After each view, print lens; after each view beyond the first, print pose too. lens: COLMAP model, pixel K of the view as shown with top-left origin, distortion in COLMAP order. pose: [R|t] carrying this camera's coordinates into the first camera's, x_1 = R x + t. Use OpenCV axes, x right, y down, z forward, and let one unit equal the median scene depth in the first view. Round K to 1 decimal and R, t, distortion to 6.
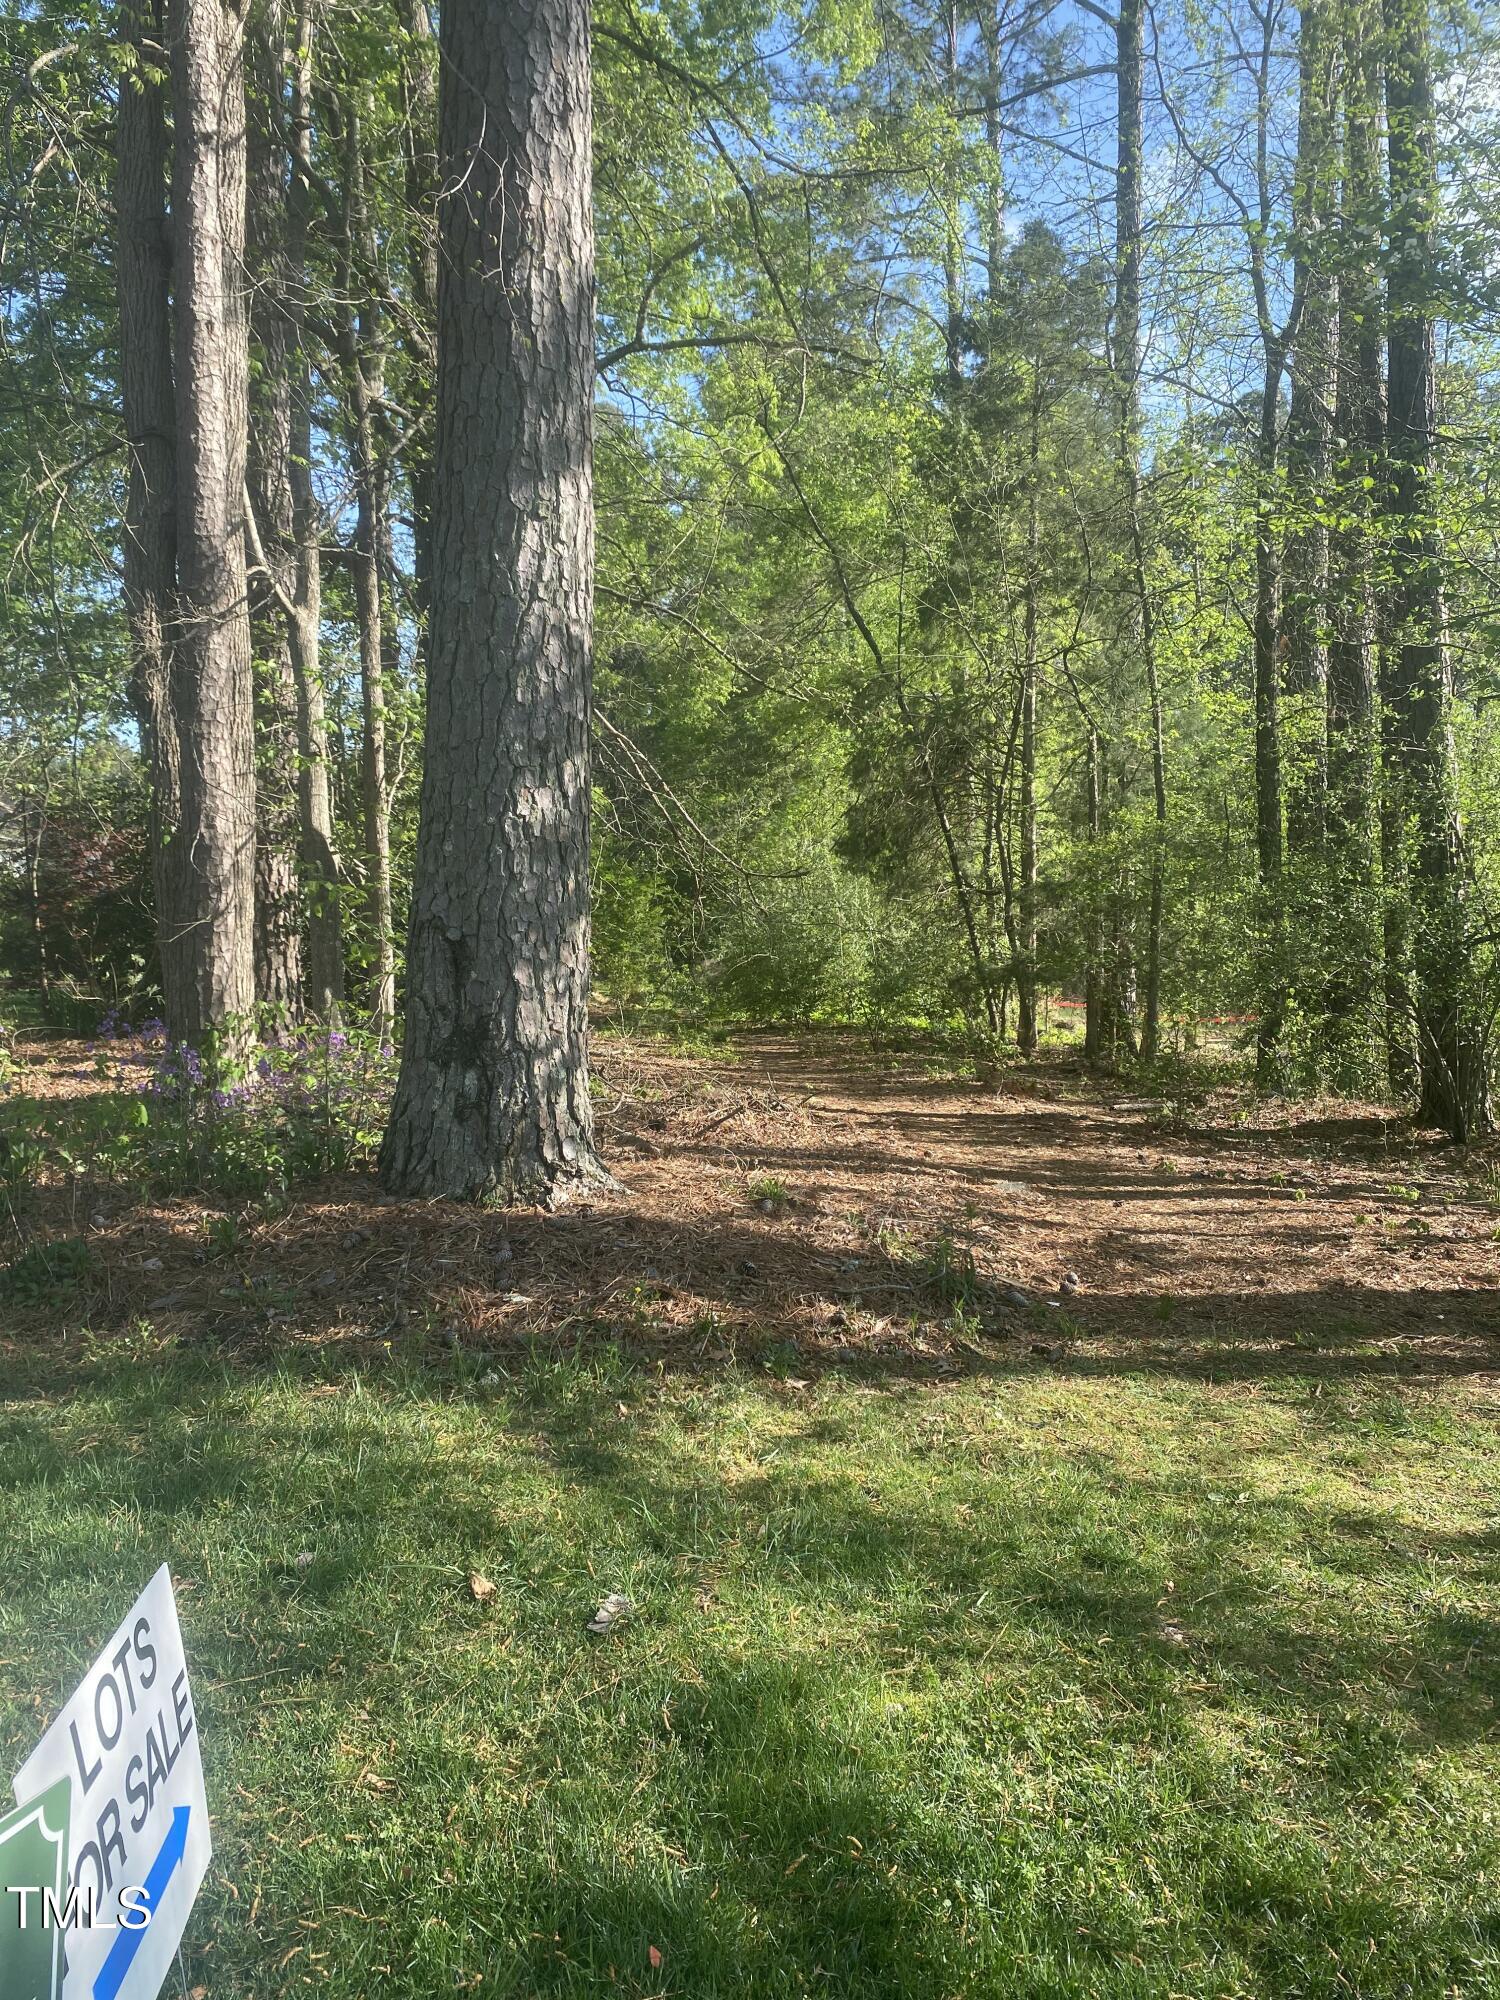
lens RADIAL K [[1503.3, 0, 750.0], [0, 1503.3, 1000.0], [0, 0, 1]] dist [0.073641, -0.069703]
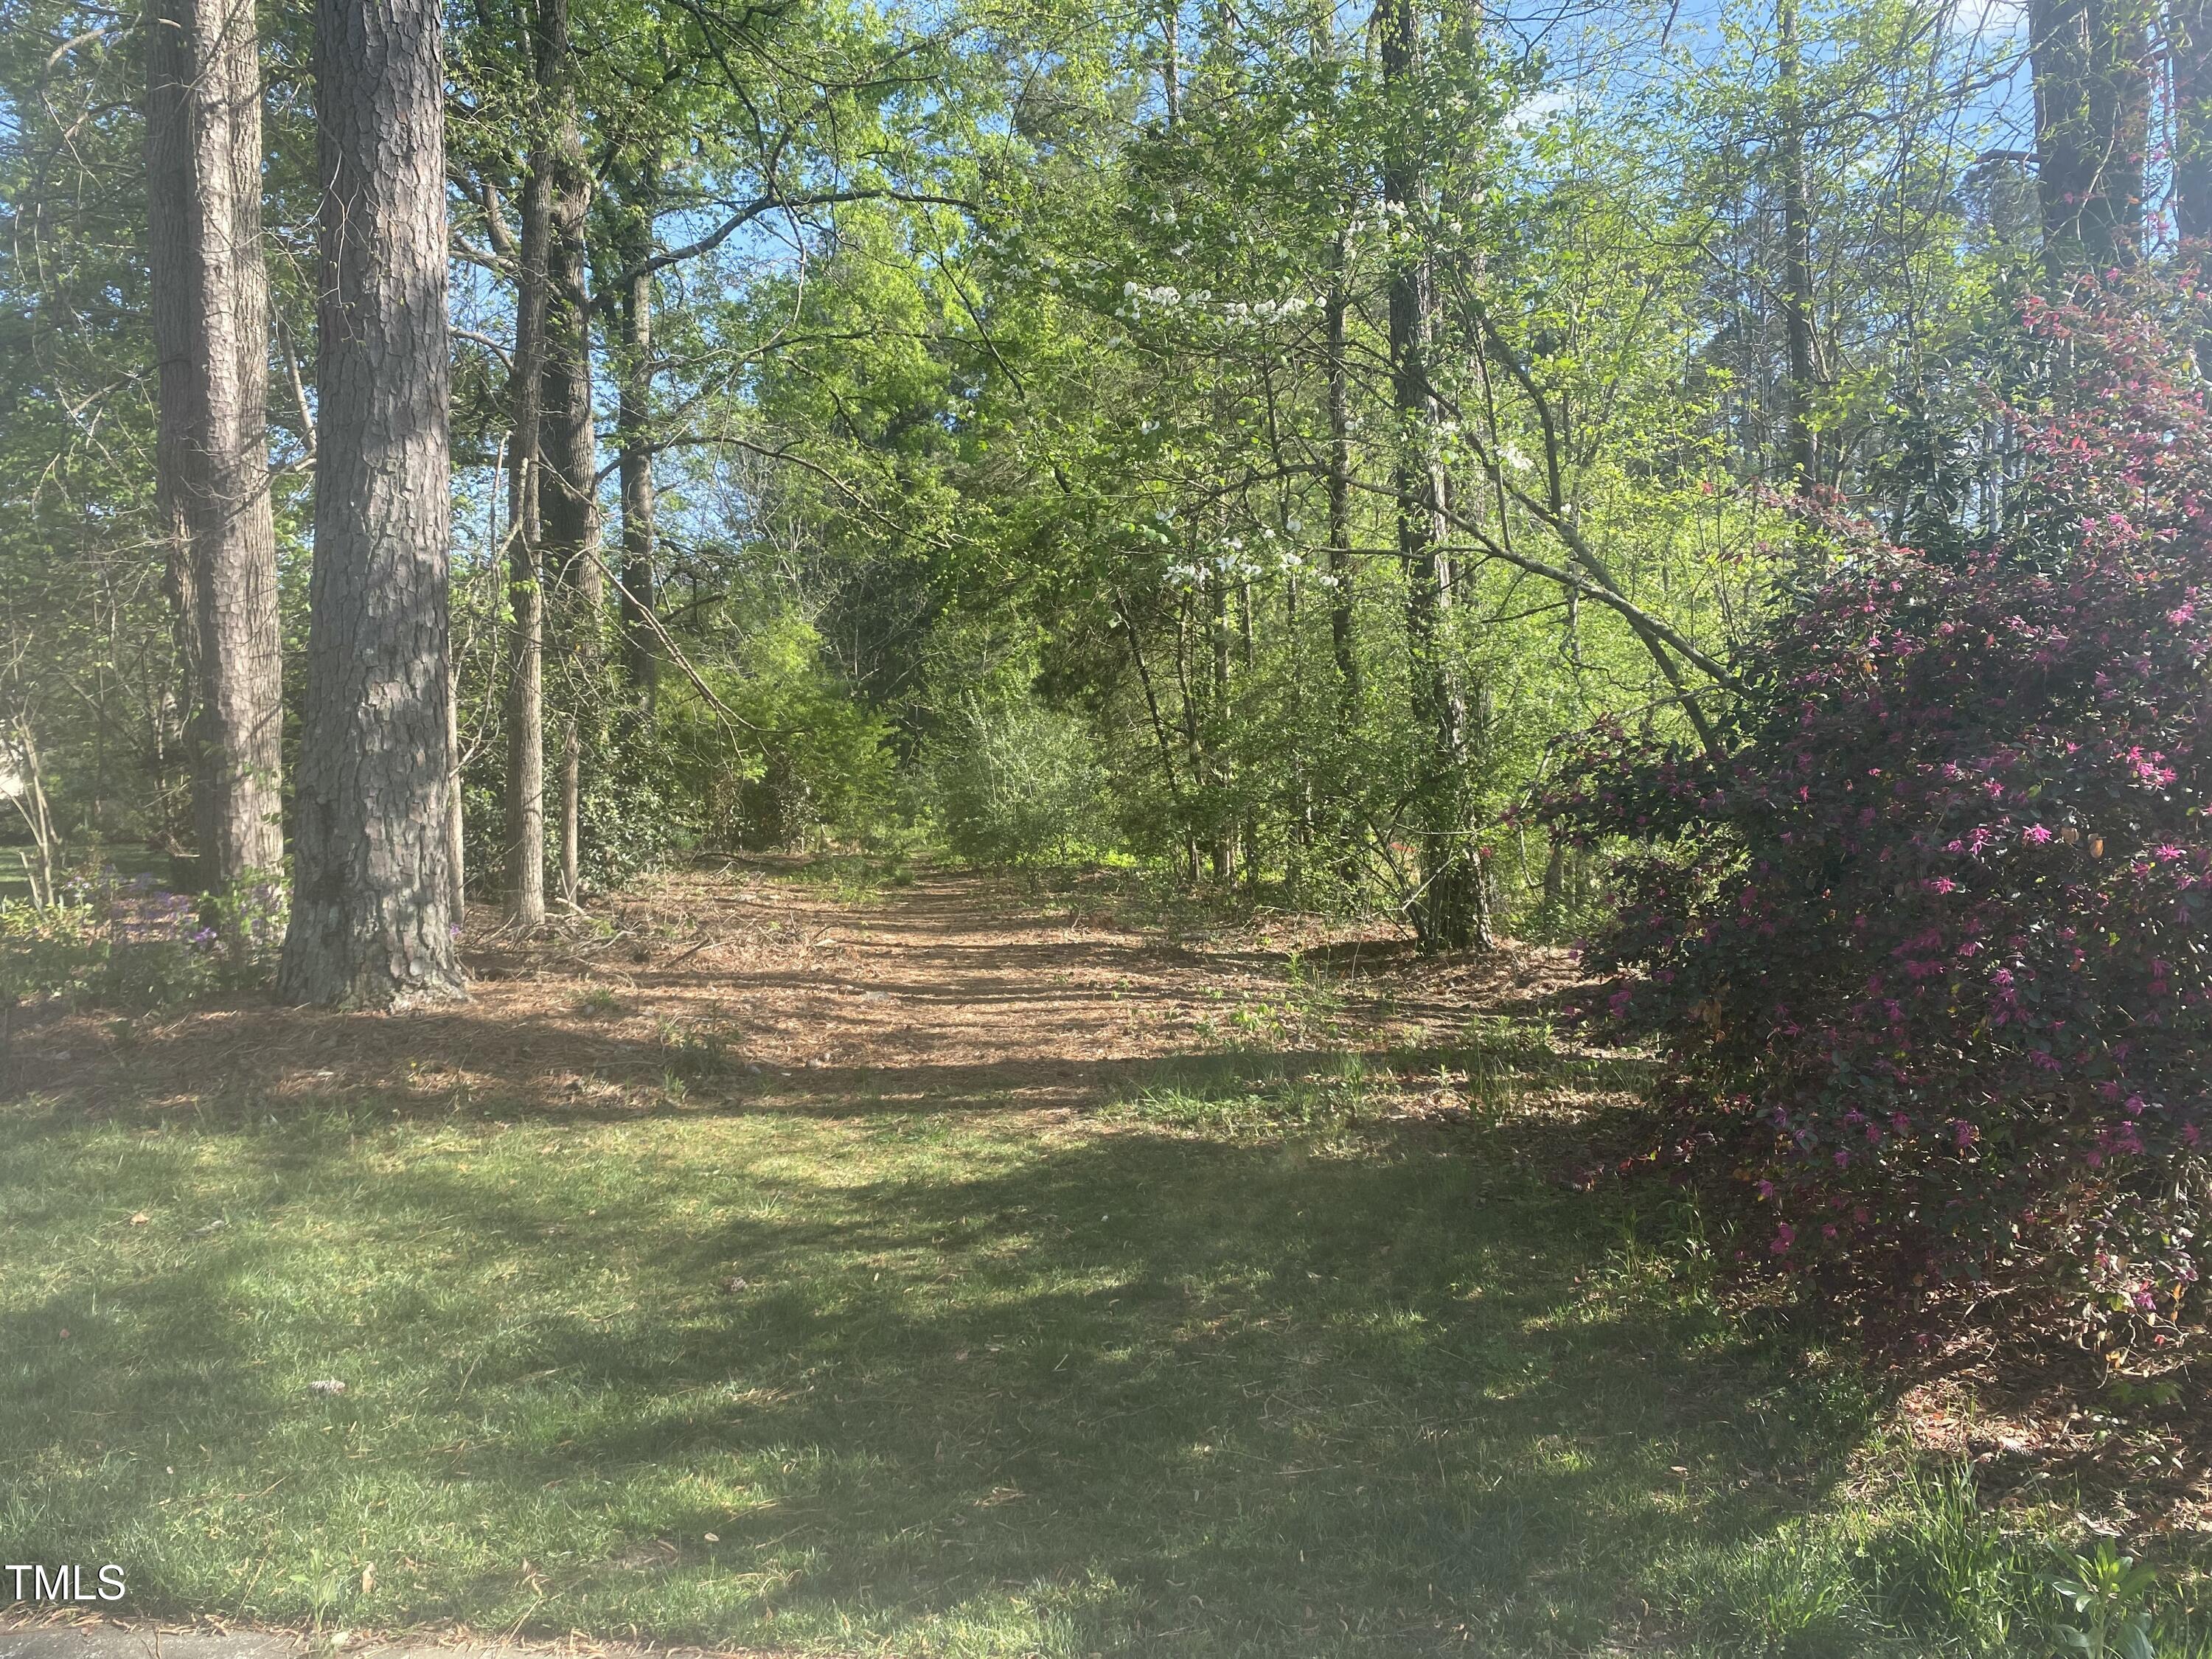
lens RADIAL K [[1712.5, 0, 1106.0], [0, 1712.5, 829.5], [0, 0, 1]] dist [0.054271, -0.009073]
pose [[0.999739, -0.019710, -0.011526, 0.472758], [0.019605, 0.999766, -0.009127, 0.007583], [0.011703, 0.008898, 0.999892, -0.444479]]
